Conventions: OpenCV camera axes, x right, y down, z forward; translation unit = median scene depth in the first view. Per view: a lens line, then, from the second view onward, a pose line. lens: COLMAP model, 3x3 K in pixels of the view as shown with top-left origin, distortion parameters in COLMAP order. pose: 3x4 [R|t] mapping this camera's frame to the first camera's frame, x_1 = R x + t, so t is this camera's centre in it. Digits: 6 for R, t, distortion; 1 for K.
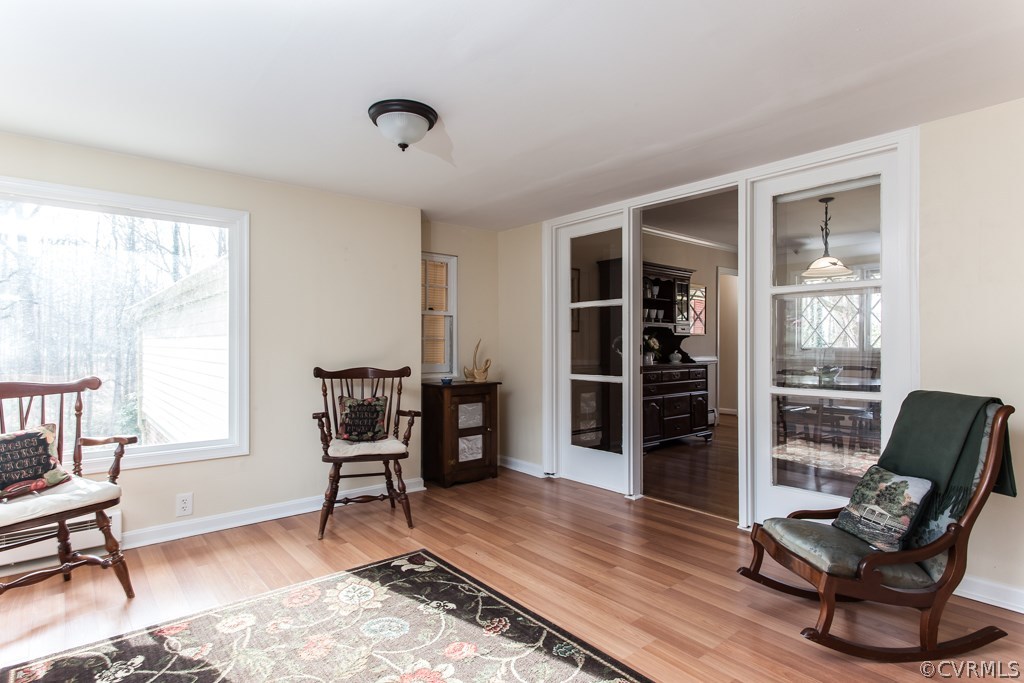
lens RADIAL K [[524.1, 0, 508.0], [0, 524.1, 341.2], [0, 0, 1]] dist [0.012294, -0.000131]
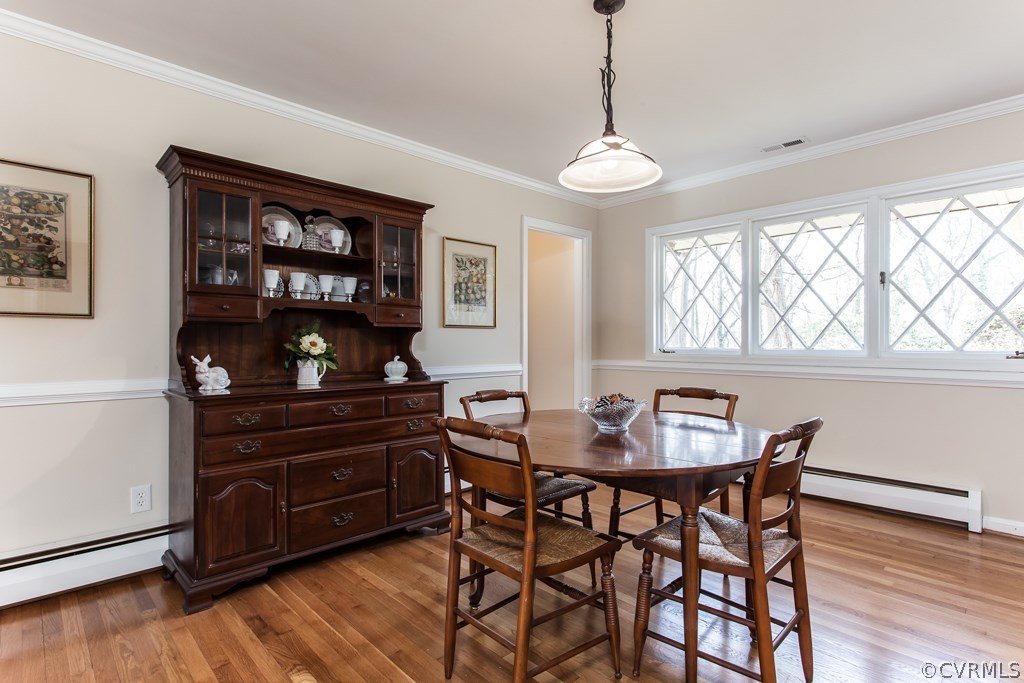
lens RADIAL K [[524.1, 0, 508.0], [0, 524.1, 341.2], [0, 0, 1]] dist [0.012294, -0.000131]
pose [[0.998356, -0.001285, 0.057298, 0.403513], [0.001106, 0.999994, 0.003170, 0.001246], [-0.057302, -0.003101, 0.998352, 0.471685]]
